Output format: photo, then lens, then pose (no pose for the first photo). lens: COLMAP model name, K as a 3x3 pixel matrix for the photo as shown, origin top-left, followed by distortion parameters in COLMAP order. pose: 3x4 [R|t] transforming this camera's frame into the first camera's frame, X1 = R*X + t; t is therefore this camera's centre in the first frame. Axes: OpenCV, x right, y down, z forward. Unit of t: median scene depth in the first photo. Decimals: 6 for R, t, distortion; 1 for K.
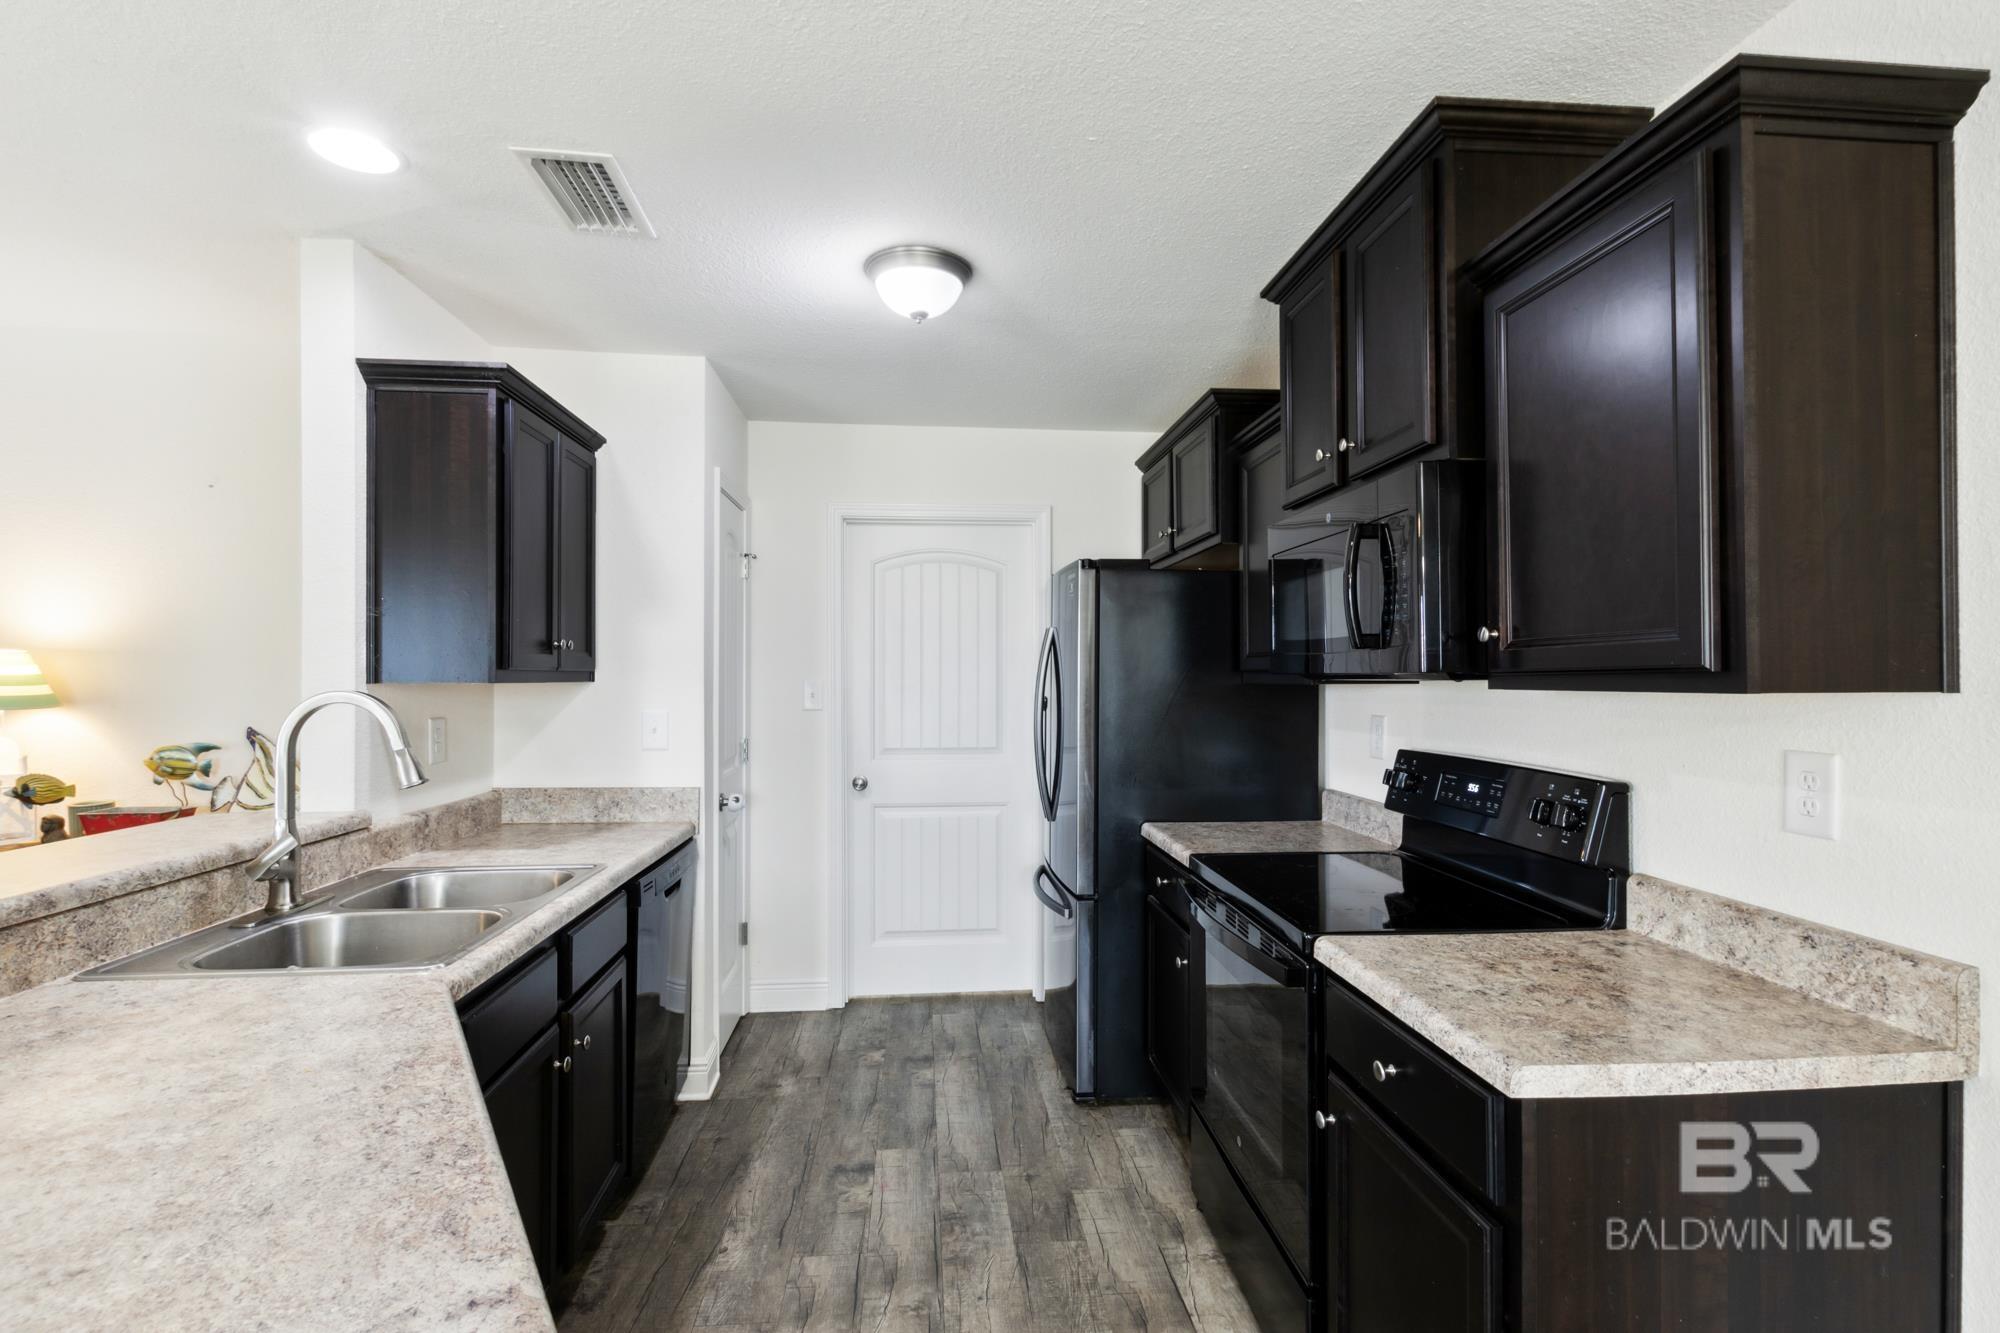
lens RADIAL K [[921.5, 0, 1004.8], [0, 921.5, 672.9], [0, 0, 1]] dist [0.003506, -0.000964]
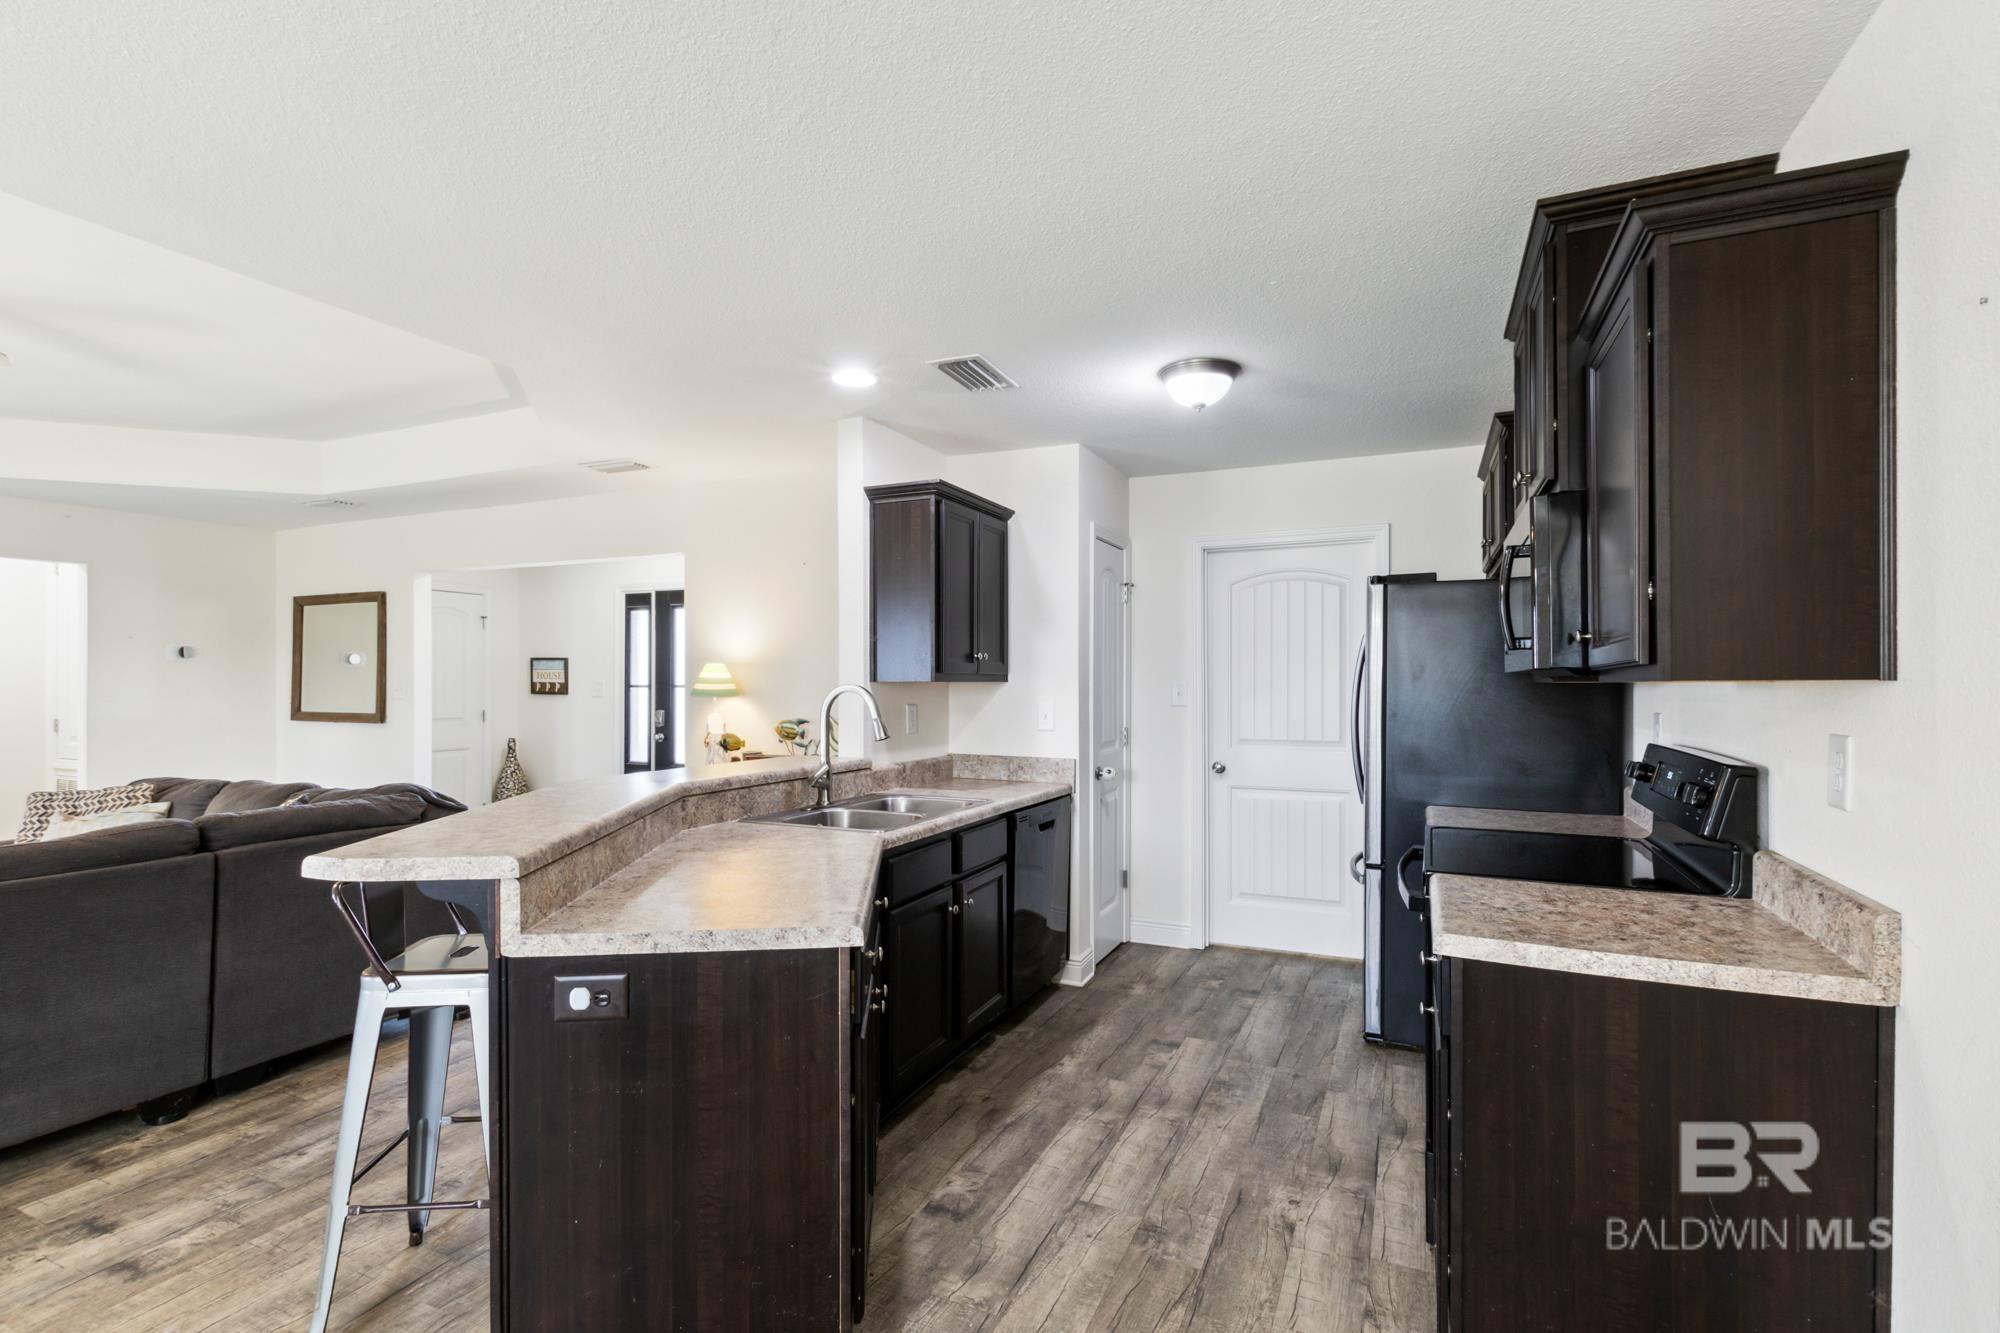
lens RADIAL K [[908.4, 0, 1001.7], [0, 908.4, 688.1], [0, 0, 1]] dist [-0.001112, -0.000253]
pose [[0.865959, 0.002303, -0.500110, 0.303719], [0.001796, 0.999969, 0.007715, 0.009805], [0.500112, -0.007579, 0.865927, -0.272367]]
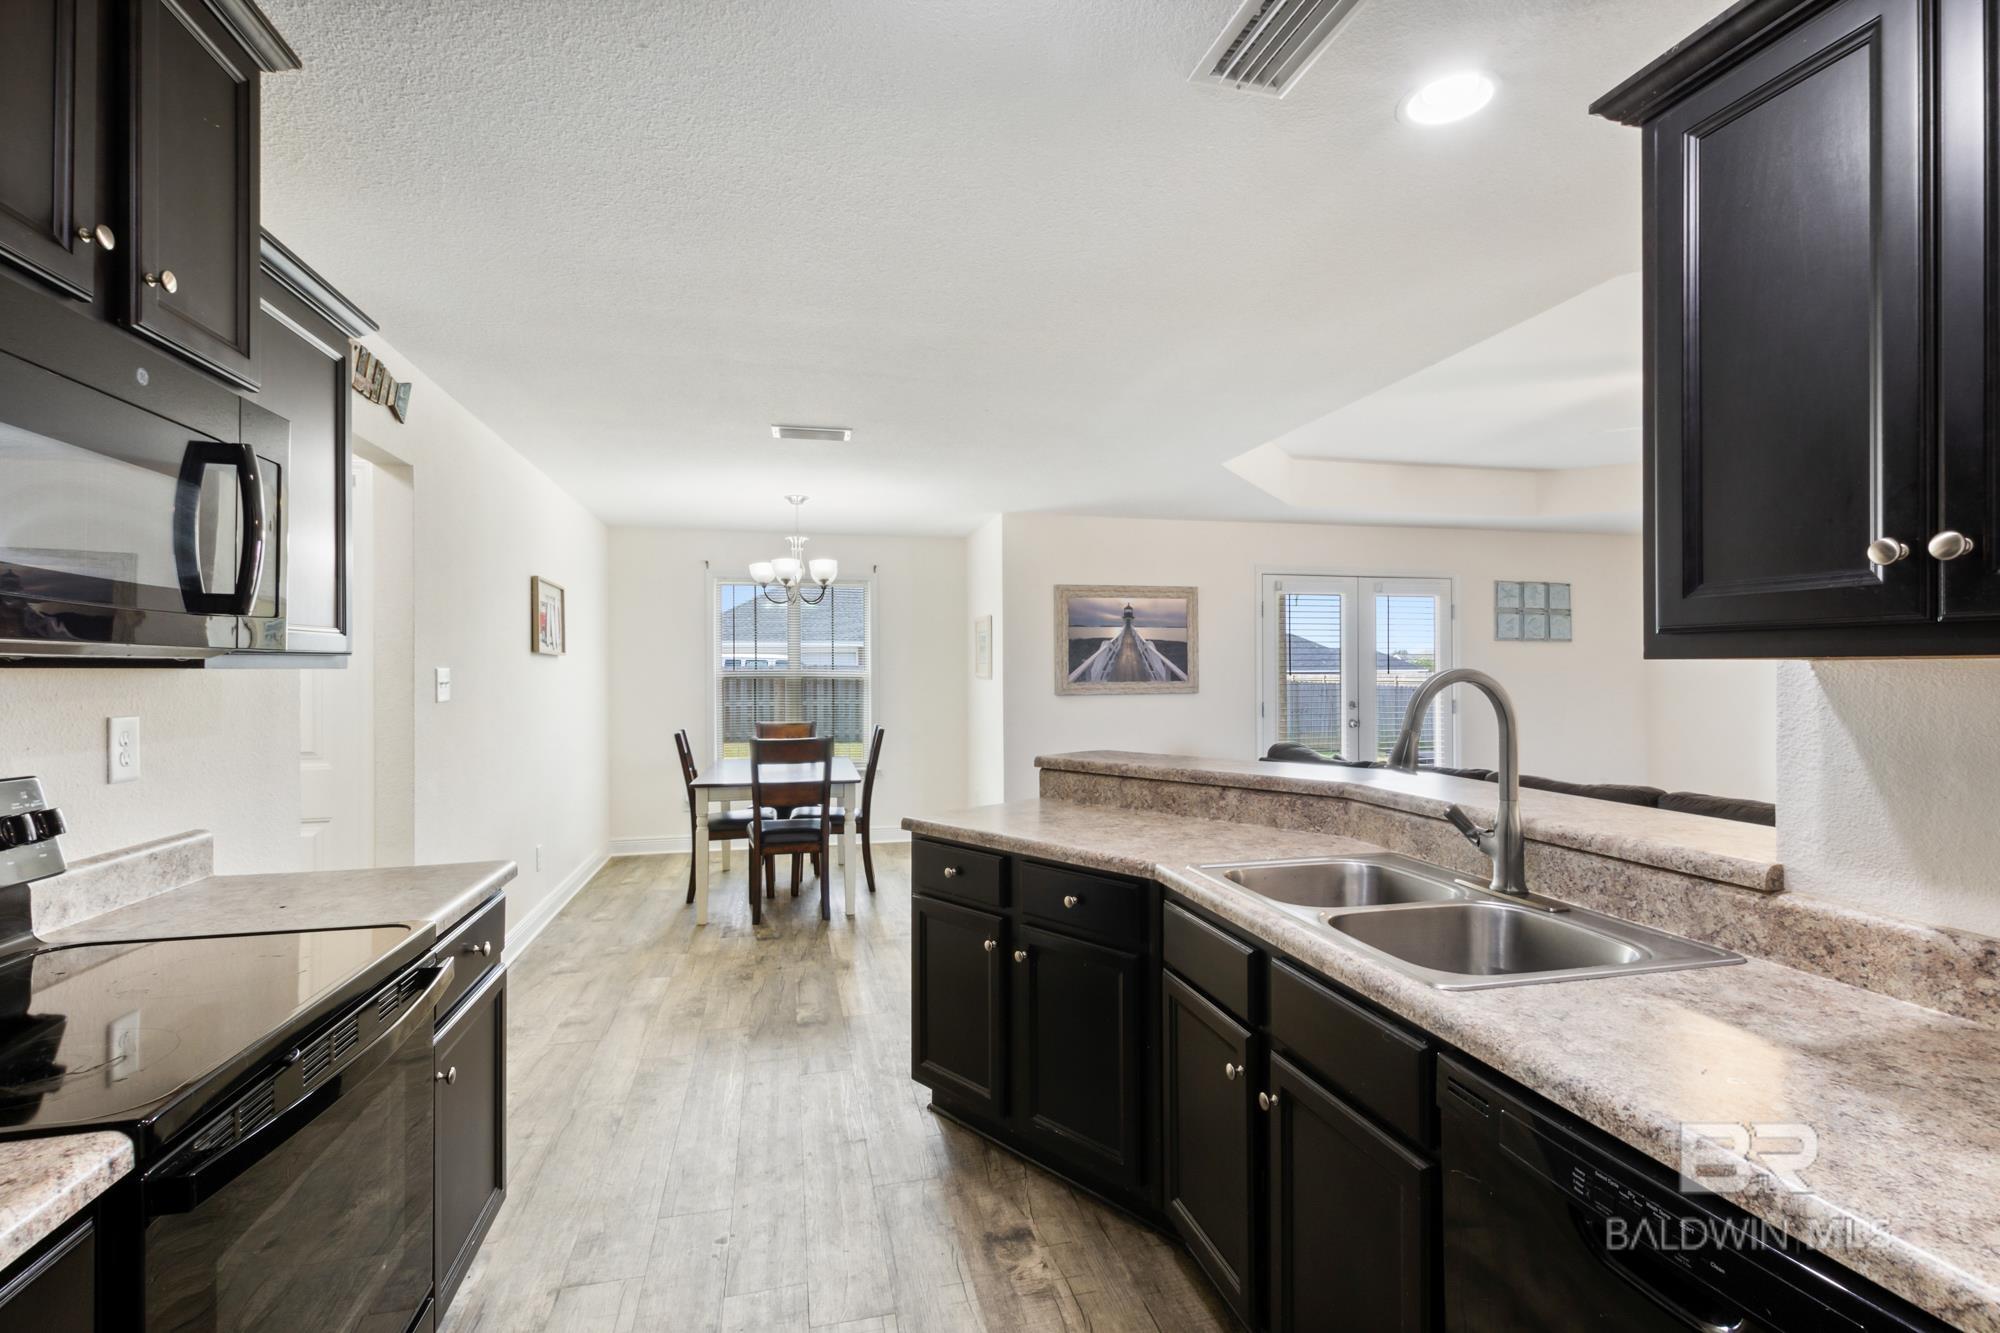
lens RADIAL K [[913.9, 0, 997.8], [0, 913.9, 663.7], [0, 0, 1]] dist [0.000818, -0.000616]
pose [[-0.989637, 0.002020, -0.143576, -0.082063], [0.003264, 0.999959, -0.008433, 0.015416], [0.143553, -0.008814, -0.989603, 1.390410]]
